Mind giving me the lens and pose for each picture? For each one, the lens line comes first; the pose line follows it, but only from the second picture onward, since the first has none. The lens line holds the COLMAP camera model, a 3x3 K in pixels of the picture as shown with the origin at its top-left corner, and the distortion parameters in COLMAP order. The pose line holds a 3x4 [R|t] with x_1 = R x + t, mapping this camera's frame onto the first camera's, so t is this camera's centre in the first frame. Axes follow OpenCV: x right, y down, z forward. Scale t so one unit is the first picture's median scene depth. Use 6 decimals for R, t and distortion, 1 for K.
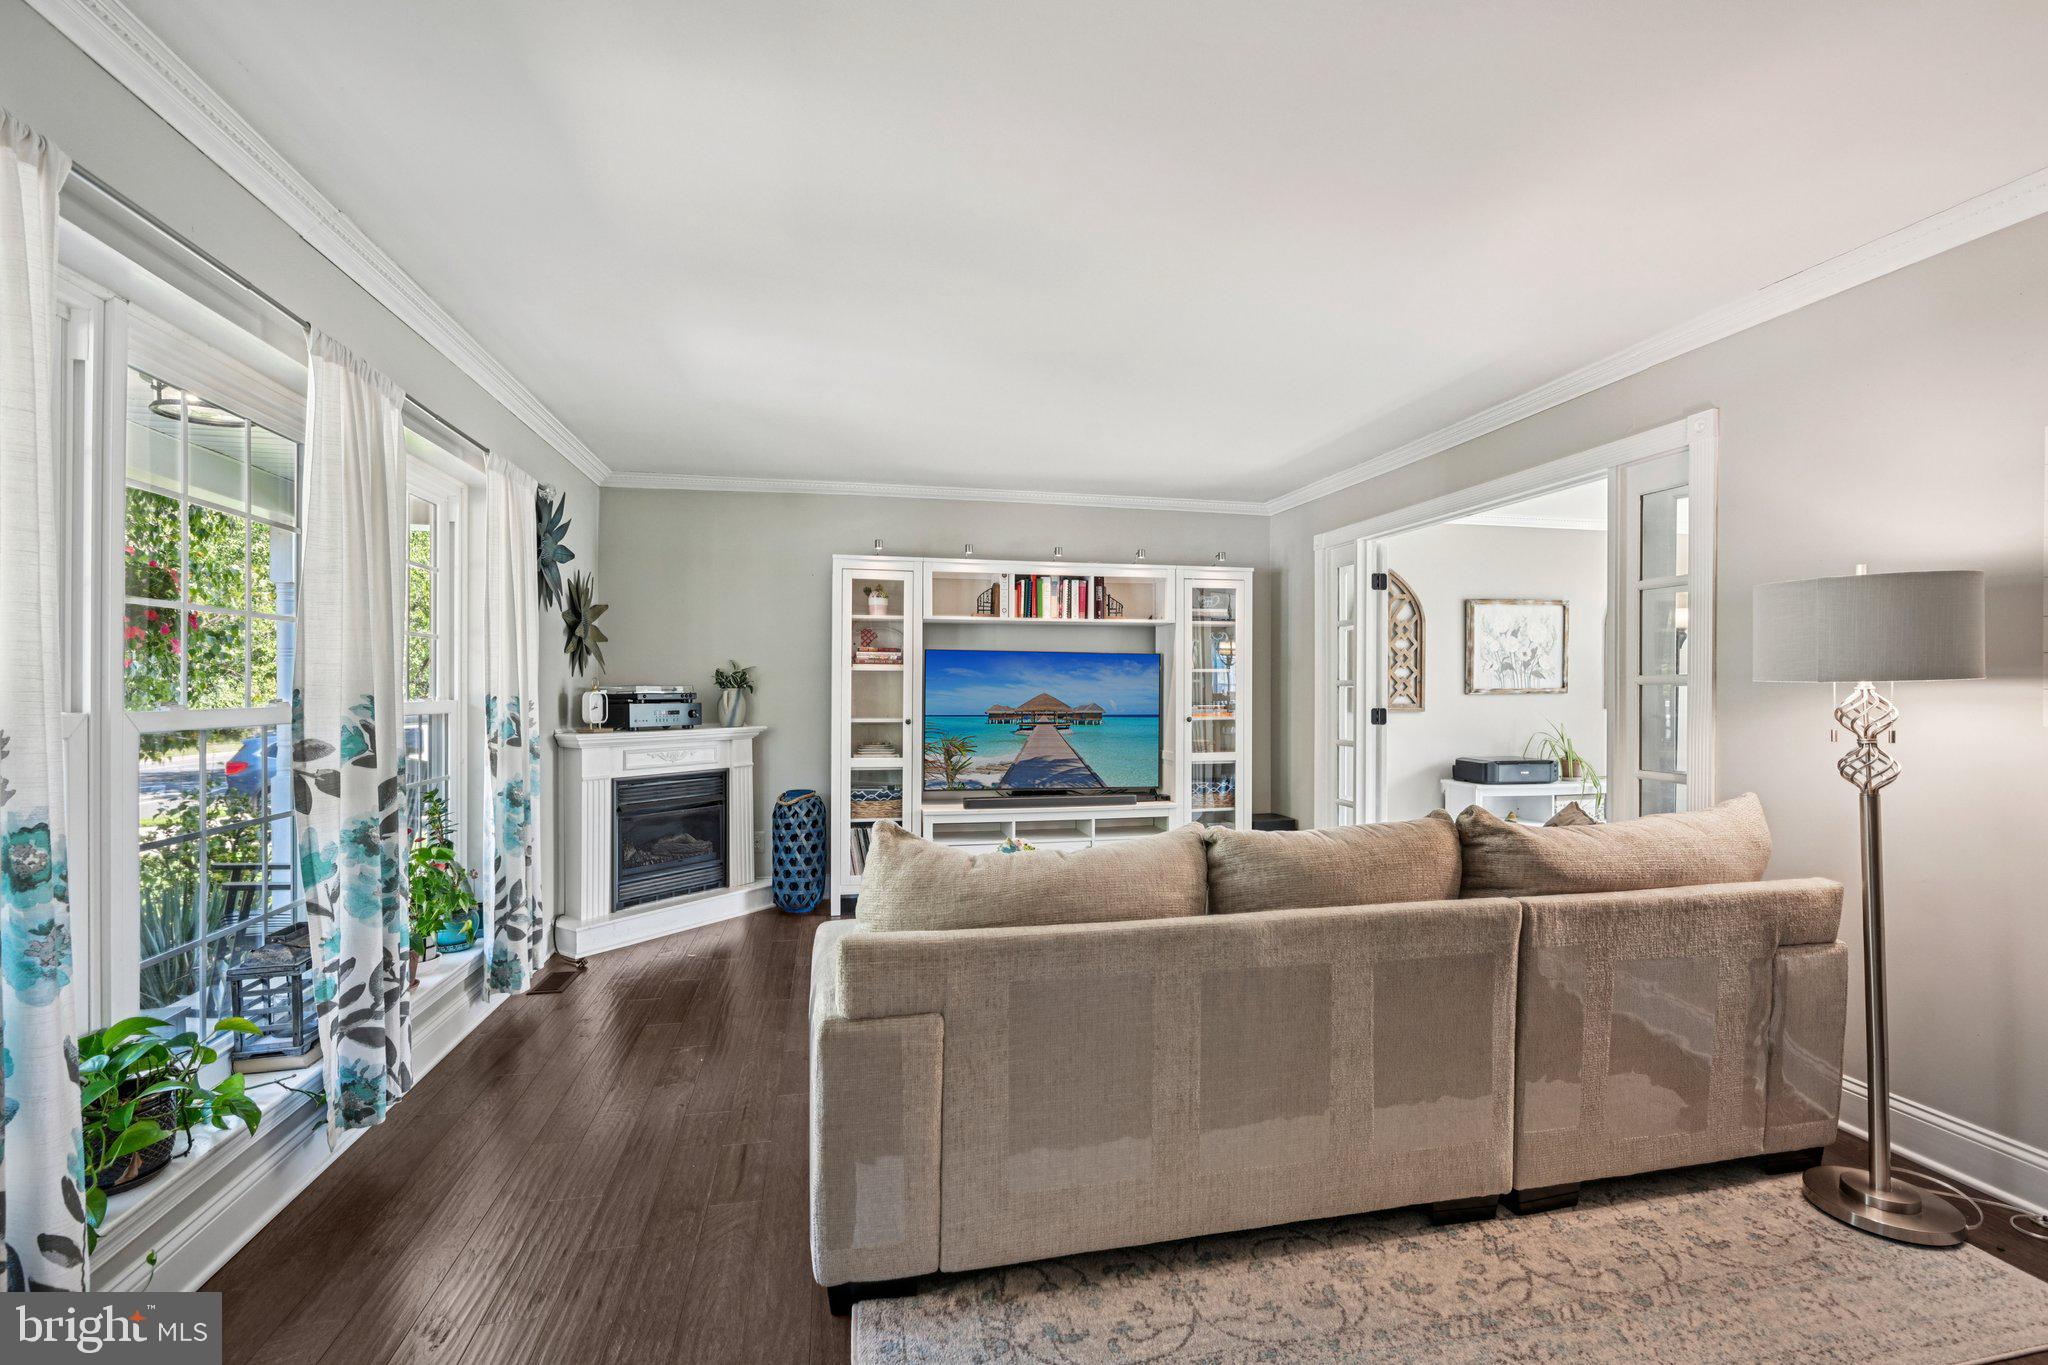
lens RADIAL K [[908.8, 0, 1026.7], [0, 908.8, 674.4], [0, 0, 1]] dist [-0.000489, 0.000288]
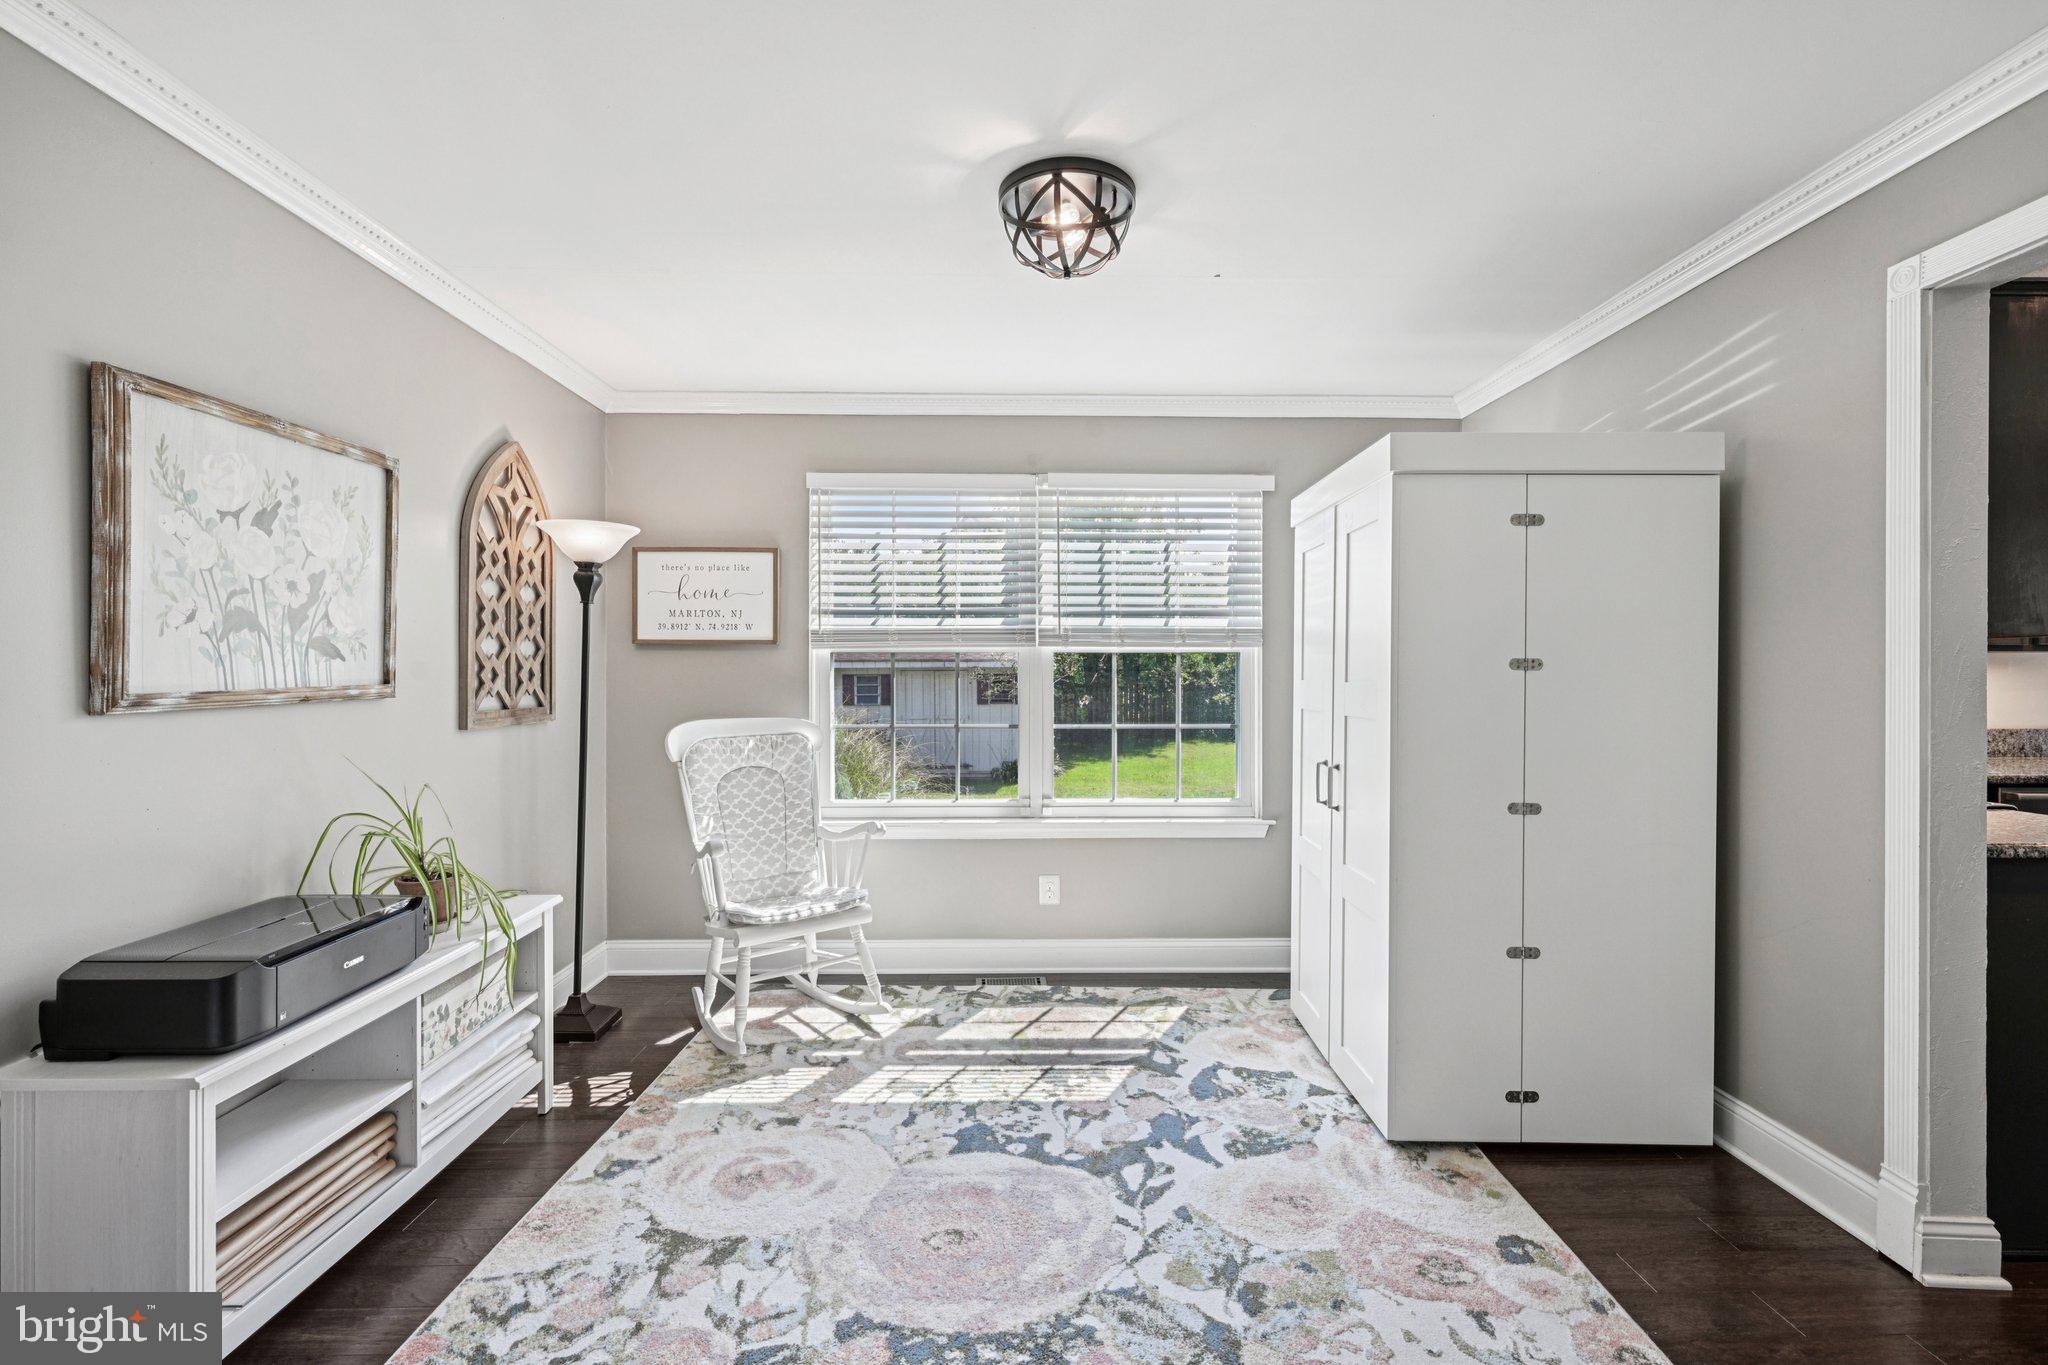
lens RADIAL K [[908.8, 0, 1026.7], [0, 908.8, 674.4], [0, 0, 1]] dist [-0.000489, 0.000288]
pose [[0.193113, -0.006024, 0.981158, 0.365918], [-0.009404, 0.999924, 0.007990, 0.007024], [-0.981132, -0.010769, 0.193041, 0.908989]]
